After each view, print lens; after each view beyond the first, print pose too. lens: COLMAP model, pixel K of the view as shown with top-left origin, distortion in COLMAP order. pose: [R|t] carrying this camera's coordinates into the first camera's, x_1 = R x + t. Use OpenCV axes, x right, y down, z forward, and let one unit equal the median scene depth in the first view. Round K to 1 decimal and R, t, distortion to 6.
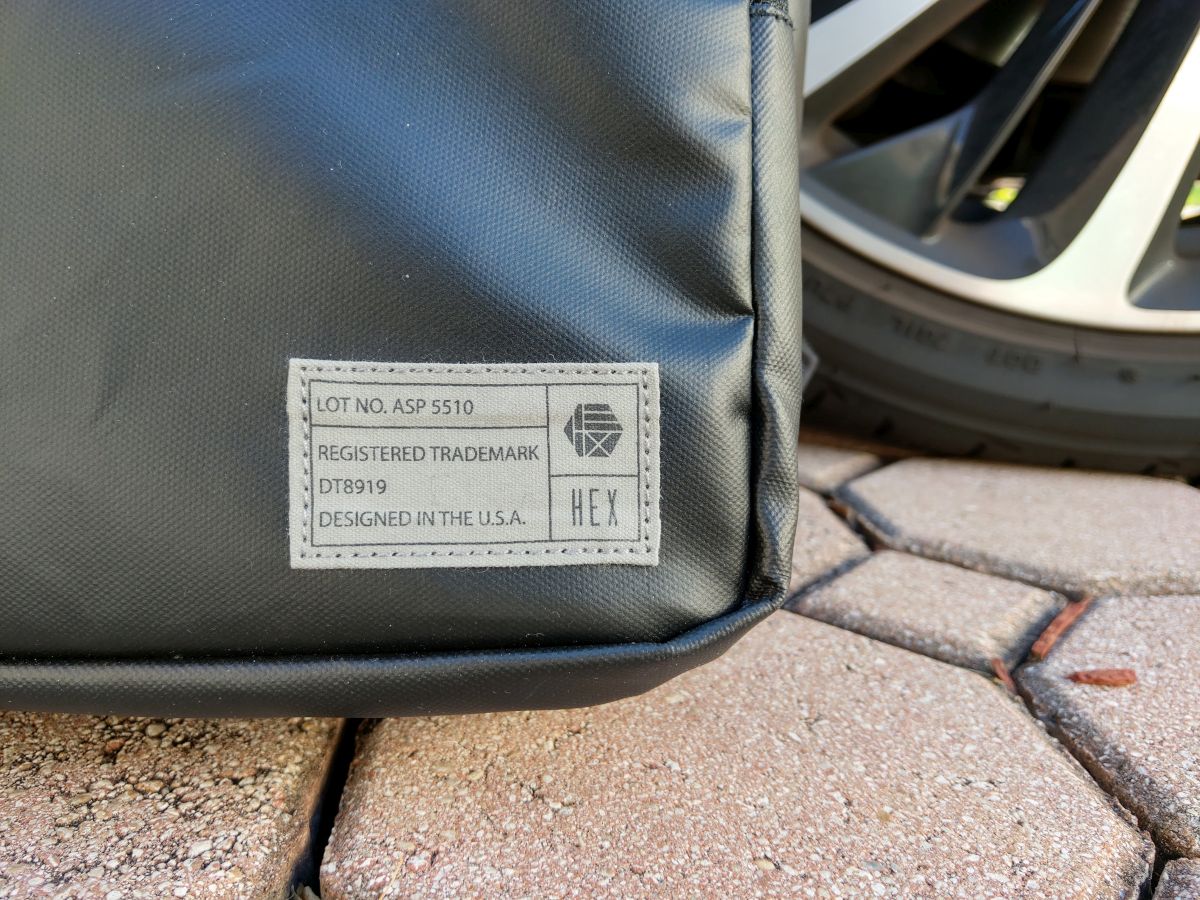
lens RADIAL K [[947.7, 0, 601.4], [0, 947.7, 451.1], [0, 0, 1]] dist [0.016863, -0.039136]
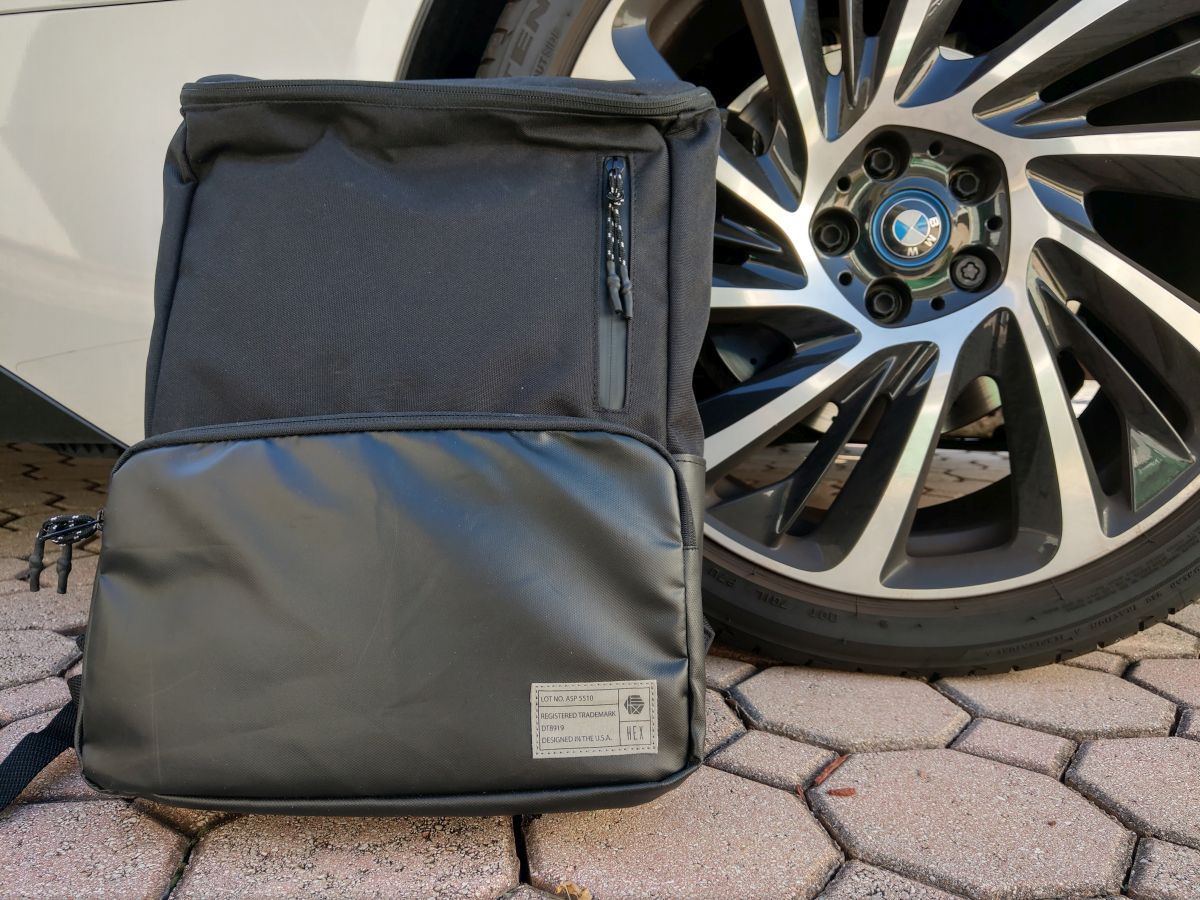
lens RADIAL K [[947.7, 0, 594.1], [0, 947.7, 449.9], [0, 0, 1]] dist [0.016863, -0.039136]
pose [[0.996554, -0.001828, 0.082931, -0.278303], [0.013606, 0.989819, -0.141682, -0.289055], [-0.081828, 0.142322, 0.986432, -1.463726]]
